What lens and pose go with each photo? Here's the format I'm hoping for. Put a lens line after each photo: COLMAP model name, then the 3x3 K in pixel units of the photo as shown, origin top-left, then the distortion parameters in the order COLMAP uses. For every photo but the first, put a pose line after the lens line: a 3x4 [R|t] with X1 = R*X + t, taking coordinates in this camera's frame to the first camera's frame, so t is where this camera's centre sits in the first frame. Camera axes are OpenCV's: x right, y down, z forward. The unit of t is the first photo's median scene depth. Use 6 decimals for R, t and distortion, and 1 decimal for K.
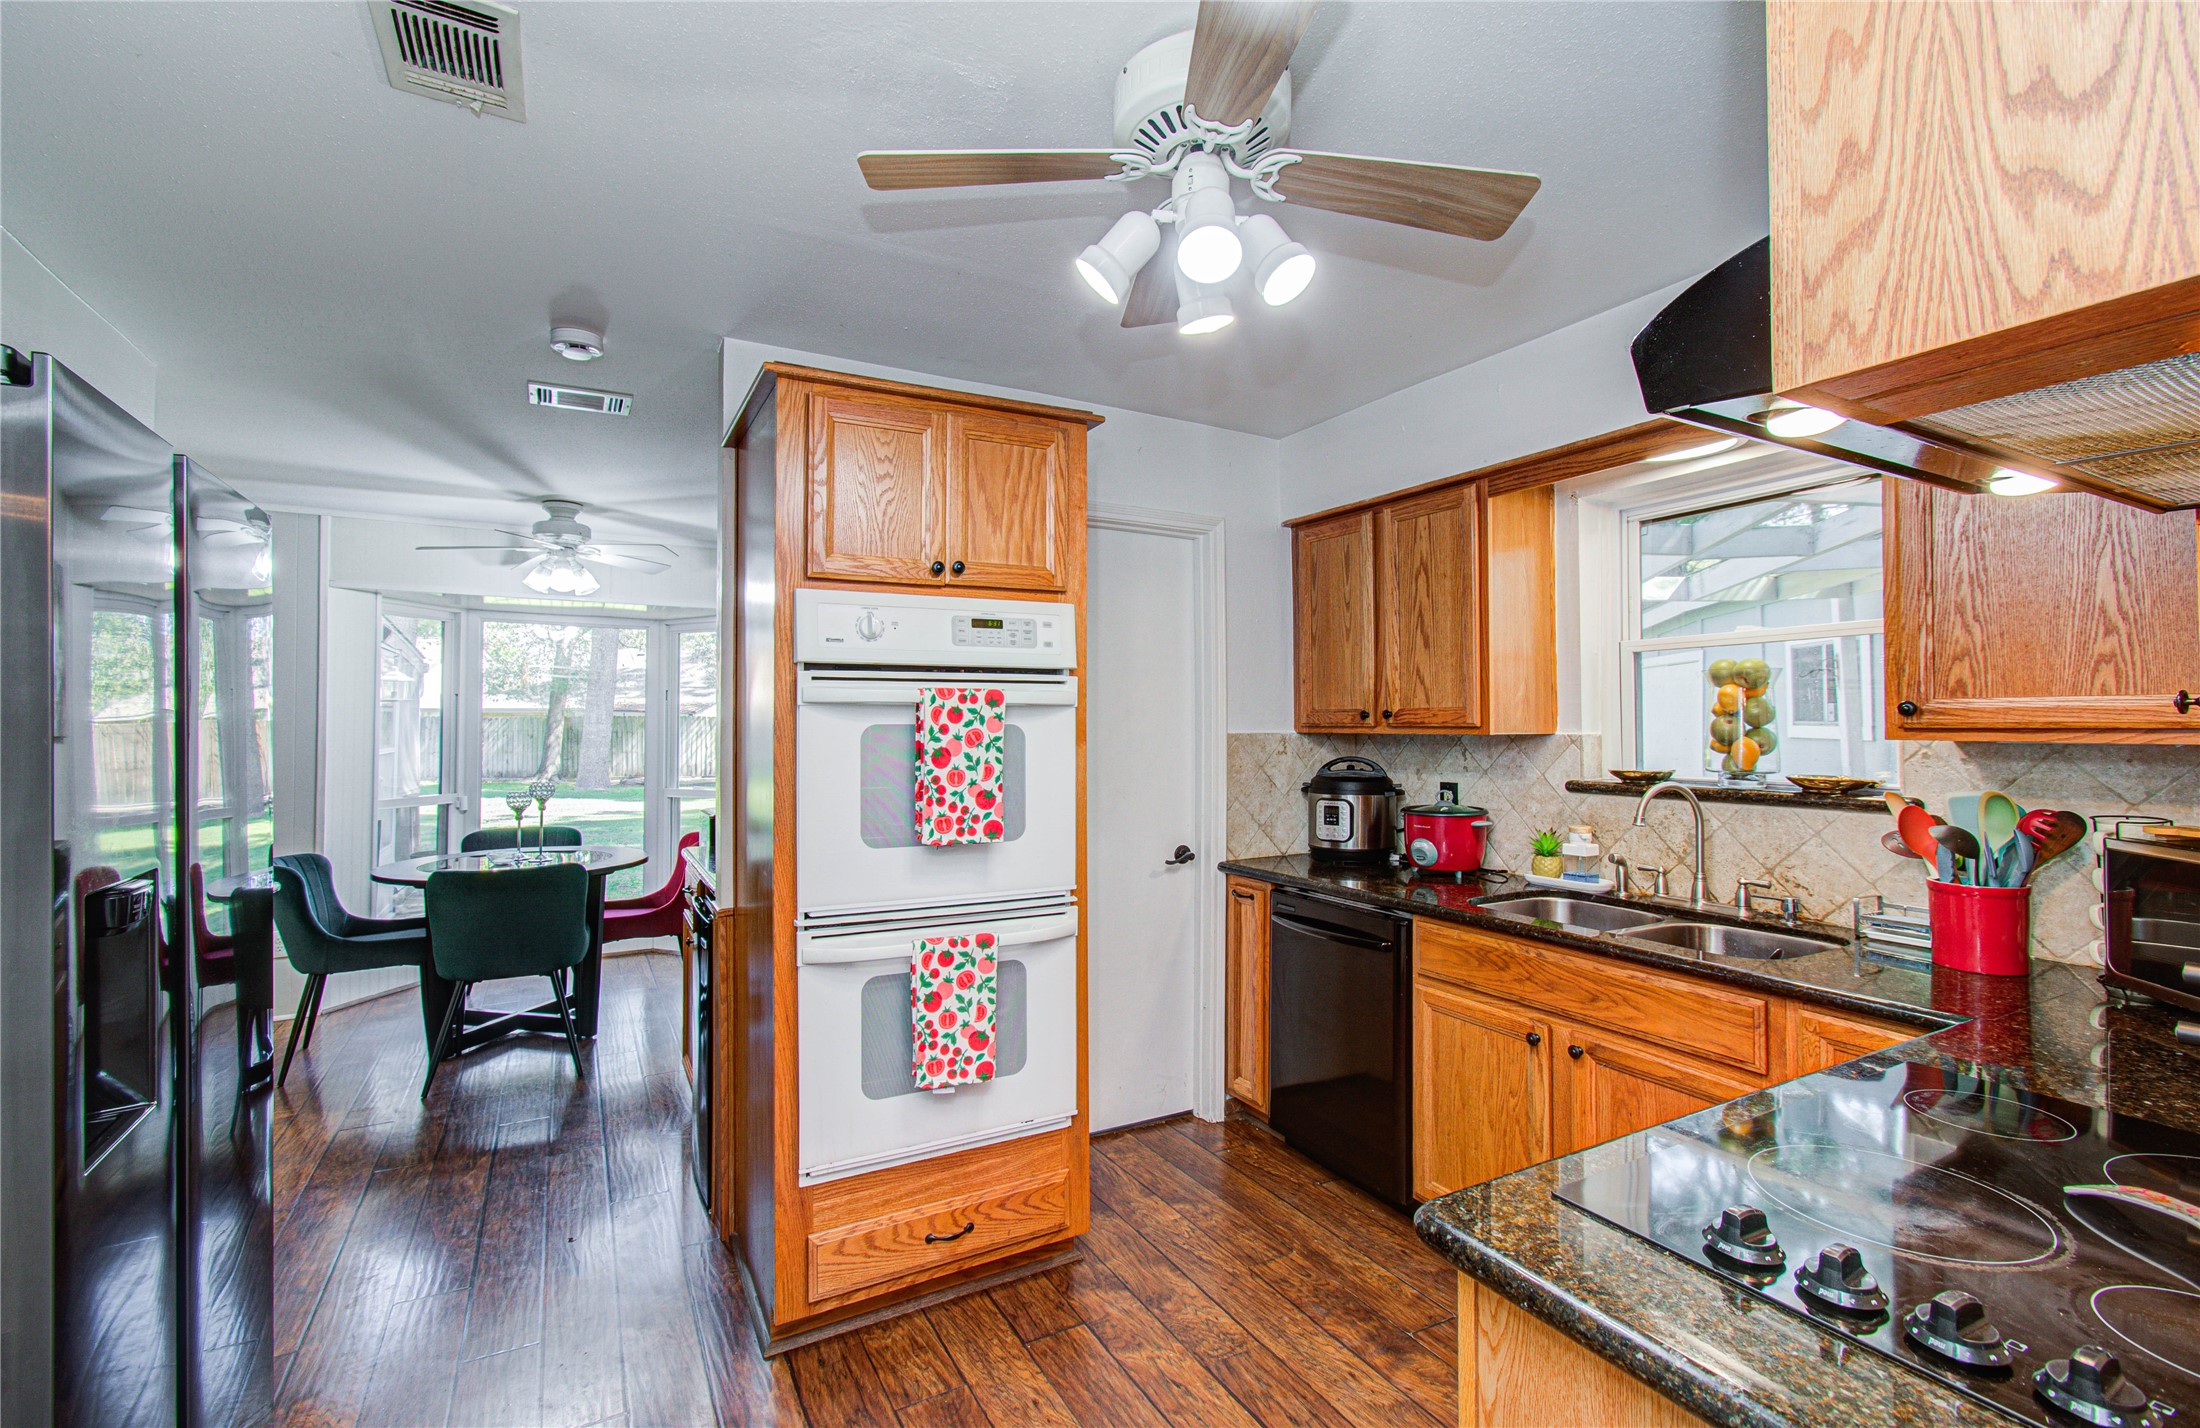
lens RADIAL K [[961.8, 0, 1089.1], [0, 961.8, 710.6], [0, 0, 1]] dist [-0.040847, 0.044003]
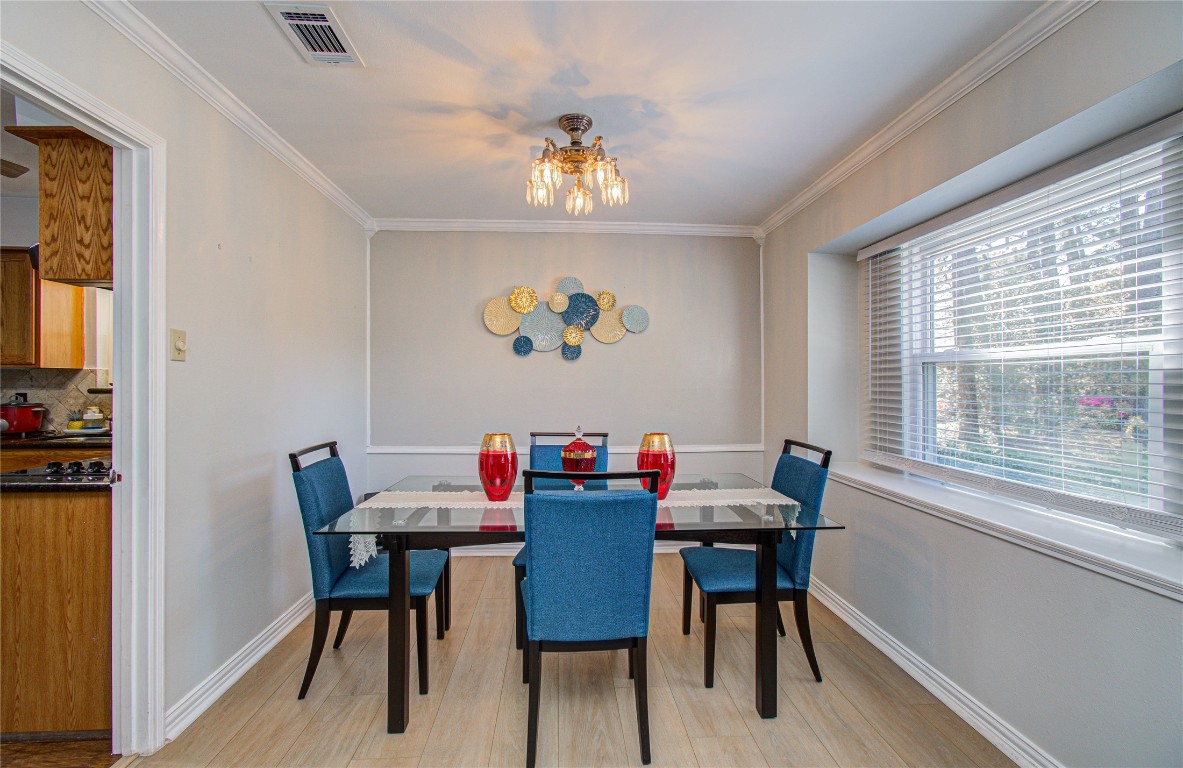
lens RADIAL K [[517.6, 0, 586.9], [0, 517.6, 377.5], [0, 0, 1]] dist [0.002129, 0.000678]
pose [[0.435704, 0.011663, 0.900014, -0.143720], [-0.012120, 0.999901, -0.007090, 0.051583], [-0.900008, -0.007818, 0.435803, -0.838023]]
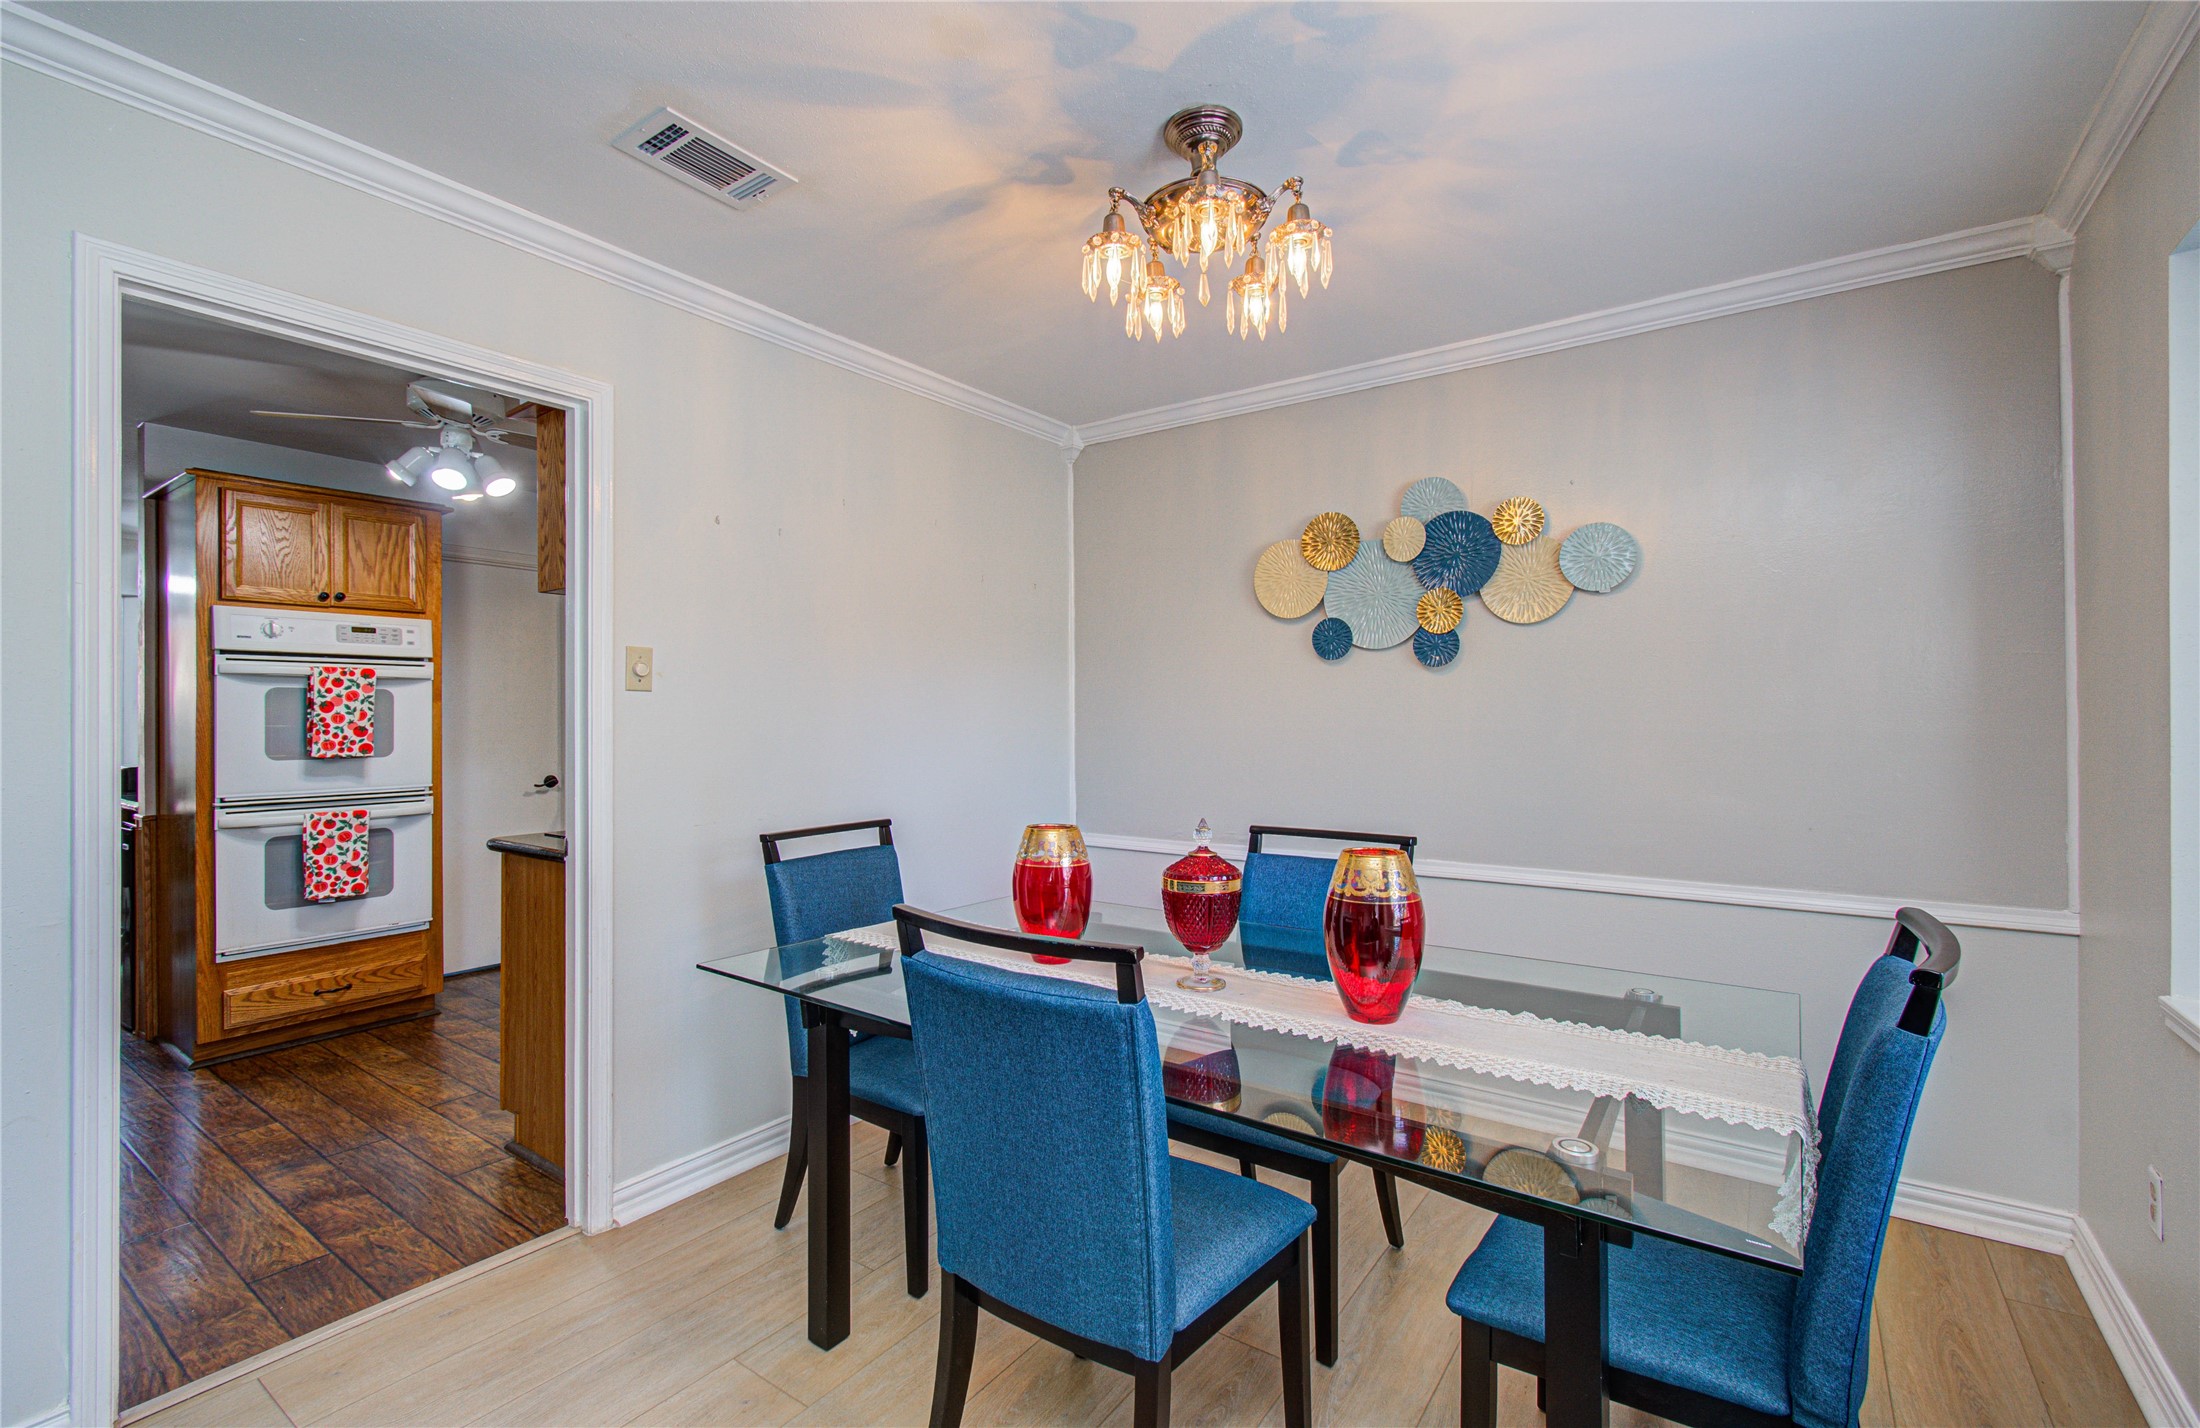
lens RADIAL K [[961.8, 0, 1089.1], [0, 961.8, 710.6], [0, 0, 1]] dist [-0.040847, 0.044003]
pose [[0.901515, 0.001495, 0.432745, 0.322712], [-0.002835, 0.999993, 0.002451, 0.045003], [-0.432738, -0.003436, 0.901513, -1.082139]]
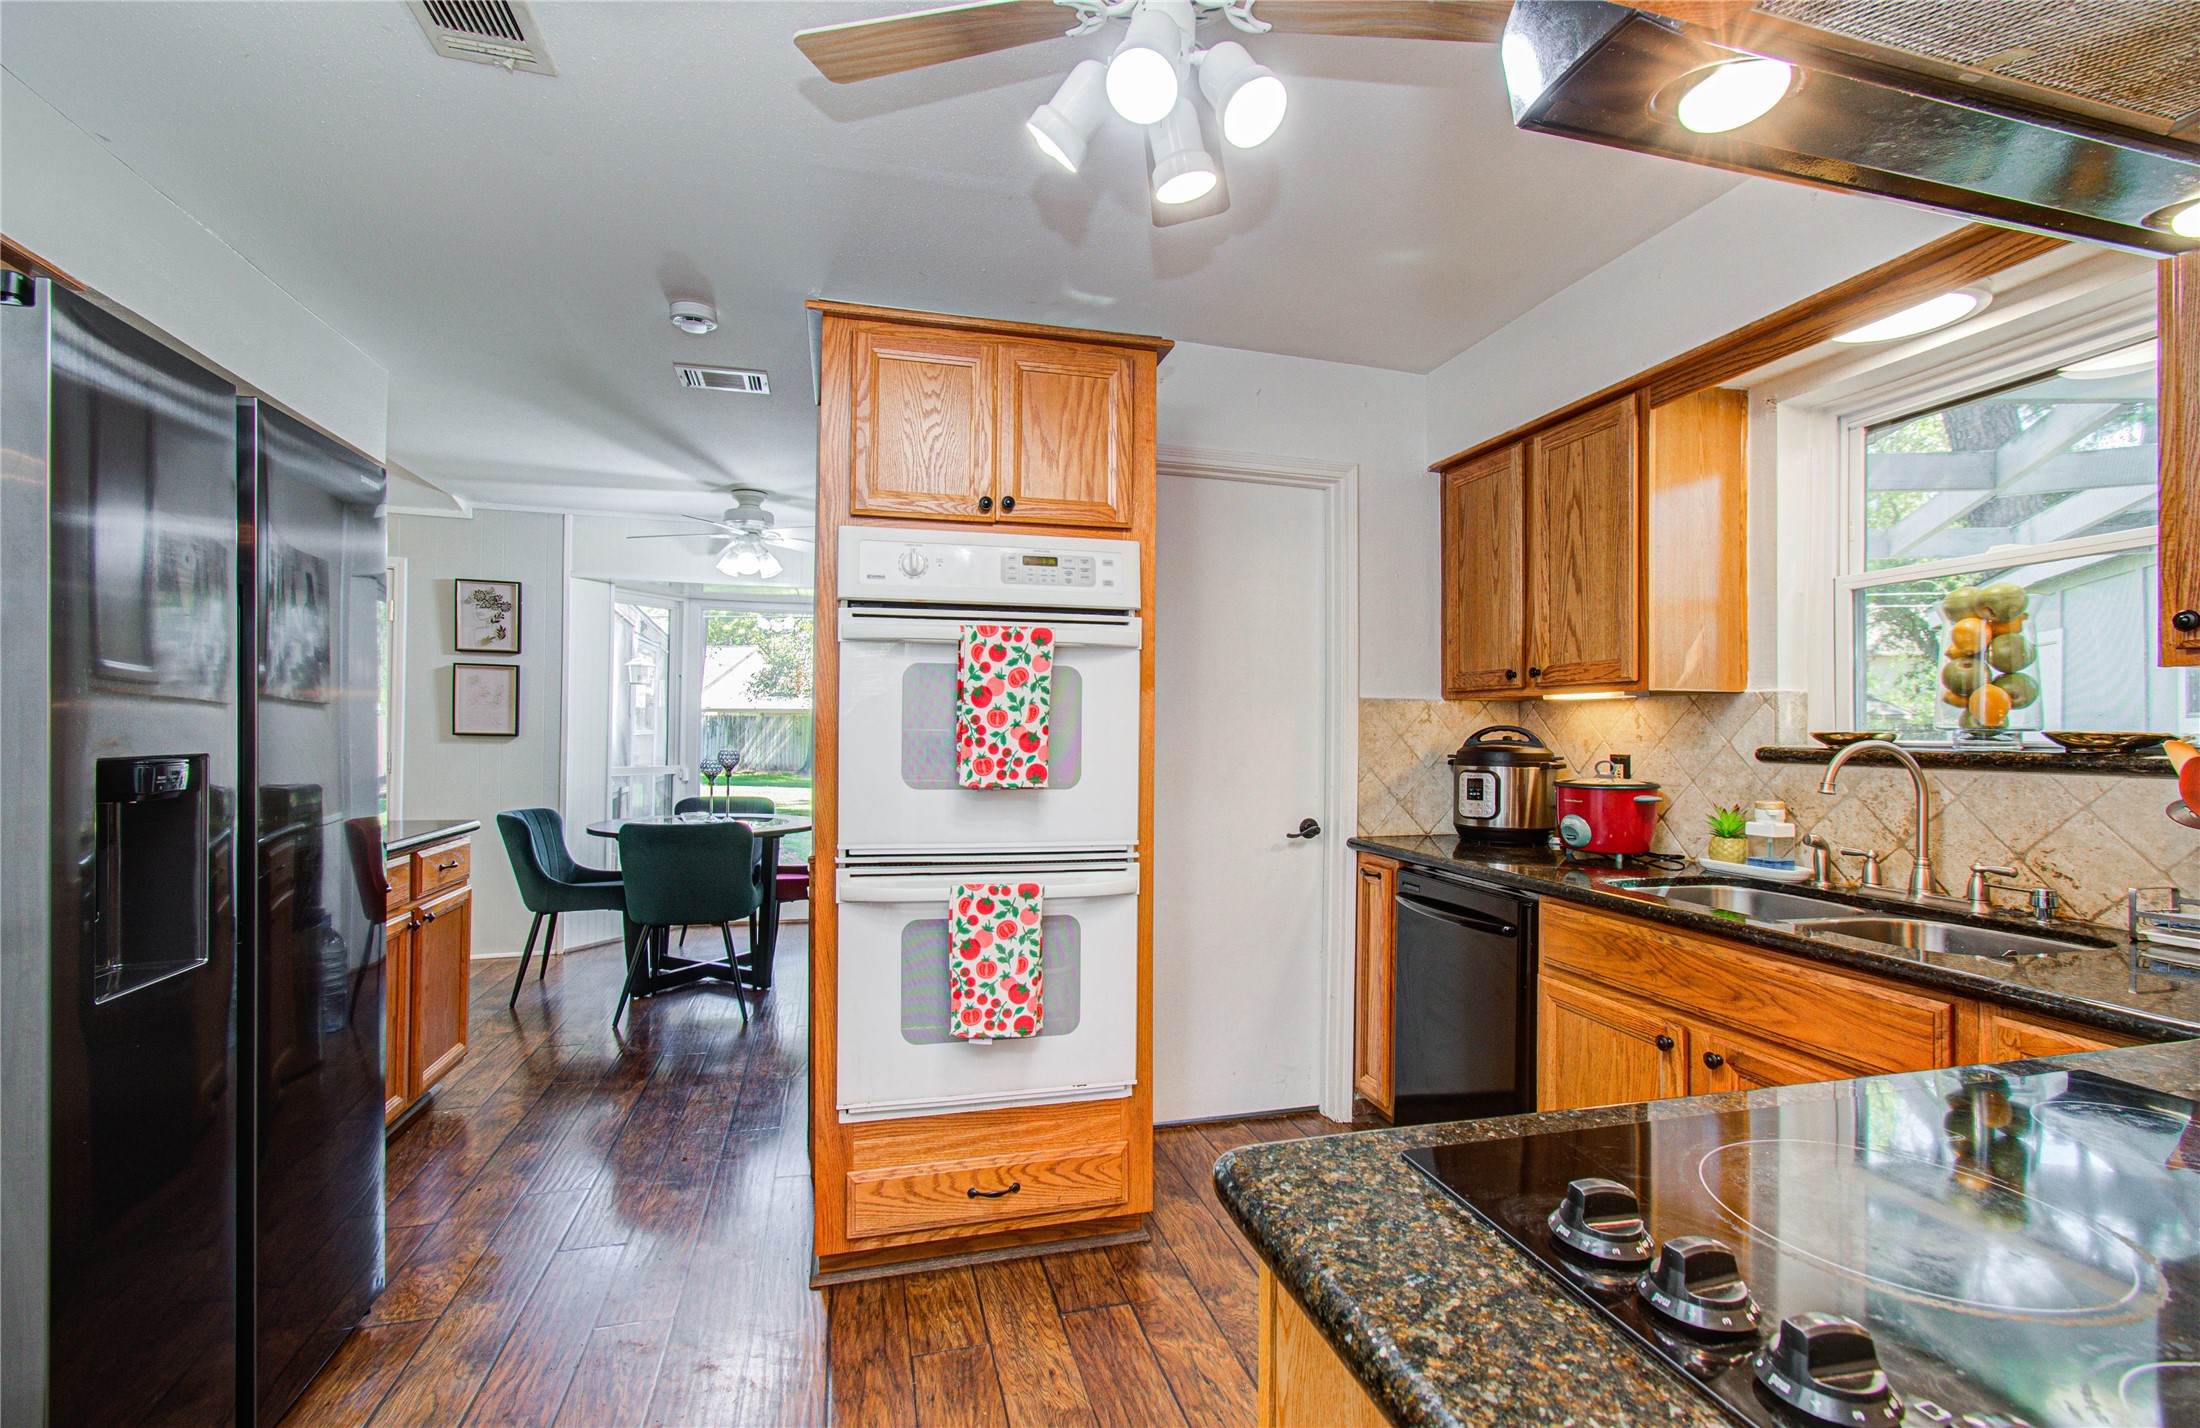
lens RADIAL K [[964.4, 0, 1114.5], [0, 964.4, 723.2], [0, 0, 1]] dist [-0.049744, 0.045387]
pose [[0.972452, 0.008244, -0.232958, 0.192119], [-0.007359, 0.999962, 0.004664, 0.066477], [0.232988, -0.002821, 0.972476, 0.084750]]
